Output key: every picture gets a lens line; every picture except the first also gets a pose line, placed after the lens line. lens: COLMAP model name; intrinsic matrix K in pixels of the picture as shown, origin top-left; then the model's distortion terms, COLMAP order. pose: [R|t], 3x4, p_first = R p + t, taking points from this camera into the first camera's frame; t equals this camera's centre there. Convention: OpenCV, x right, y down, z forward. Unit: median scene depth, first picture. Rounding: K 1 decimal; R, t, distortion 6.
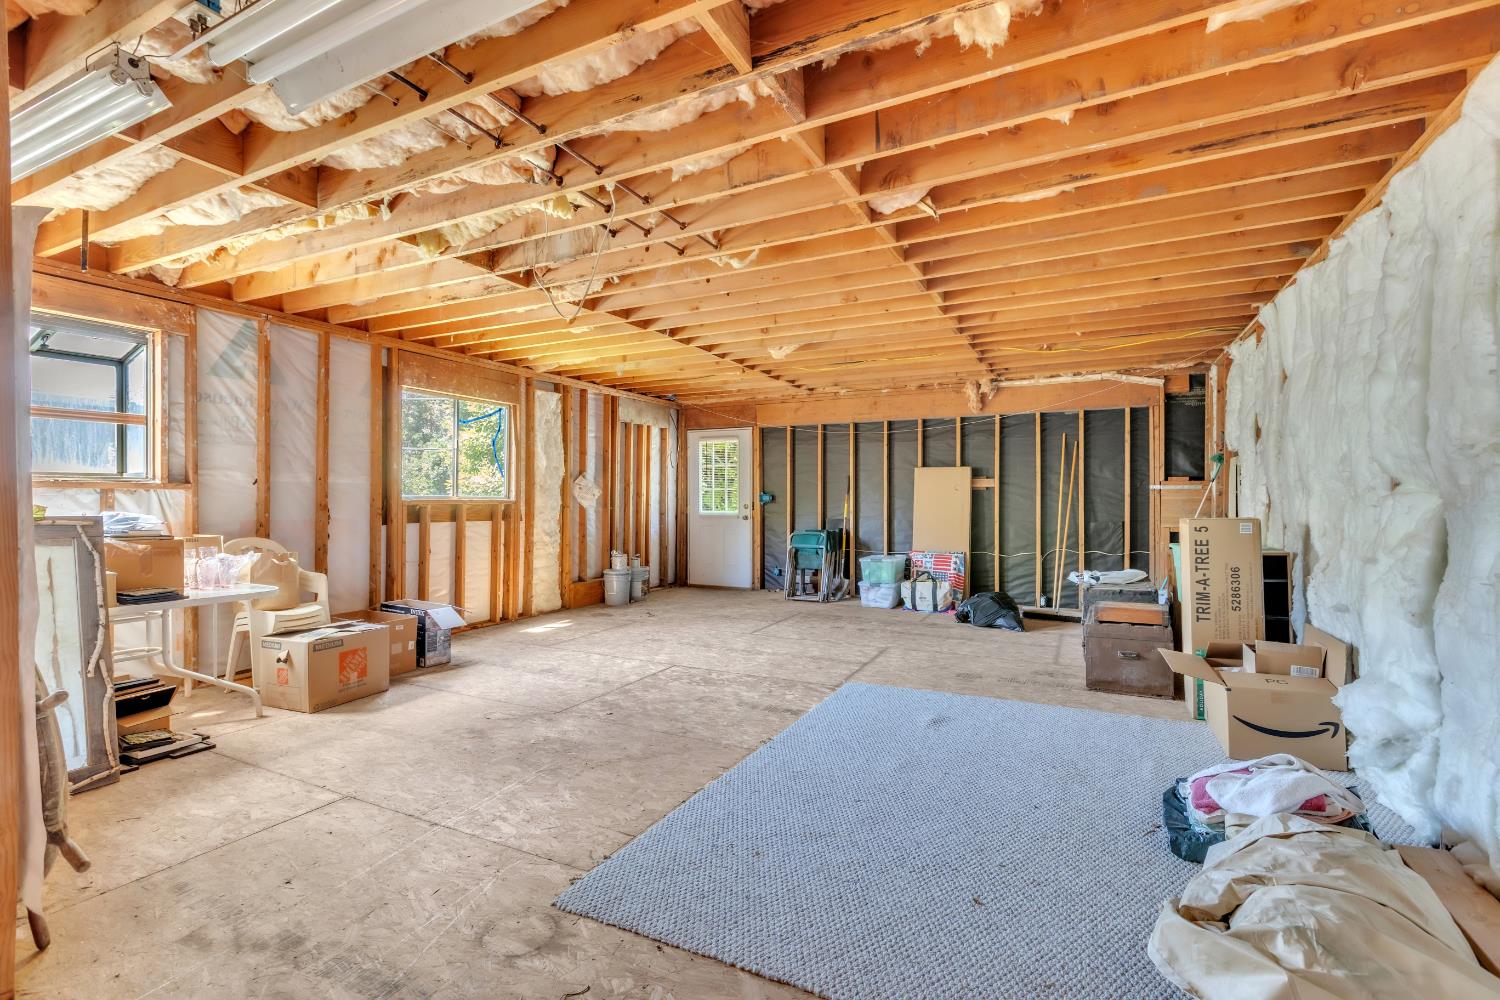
lens RADIAL K [[686.2, 0, 747.4], [0, 686.2, 498.5], [0, 0, 1]] dist [-0.000981, -0.000063]
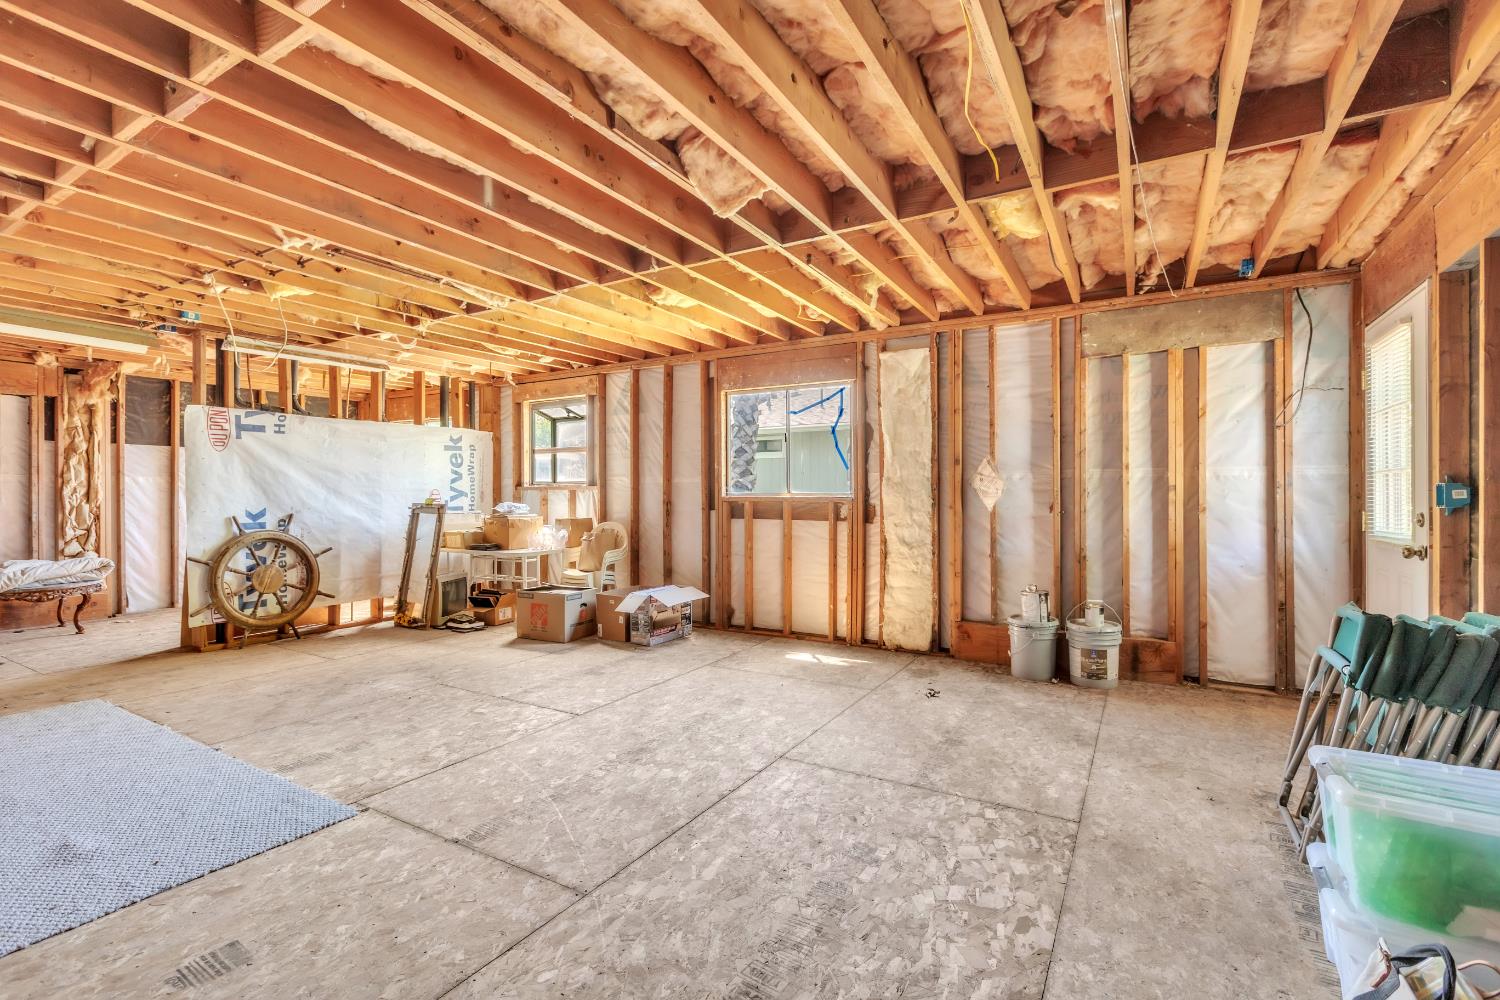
lens RADIAL K [[686.2, 0, 745.4], [0, 686.2, 496.6], [0, 0, 1]] dist [-0.000981, -0.000063]
pose [[-0.069861, -0.000366, -0.997557, 0.566821], [-0.002116, 0.999998, -0.000219, 0.002123], [0.997555, 0.002096, -0.069861, 1.100792]]
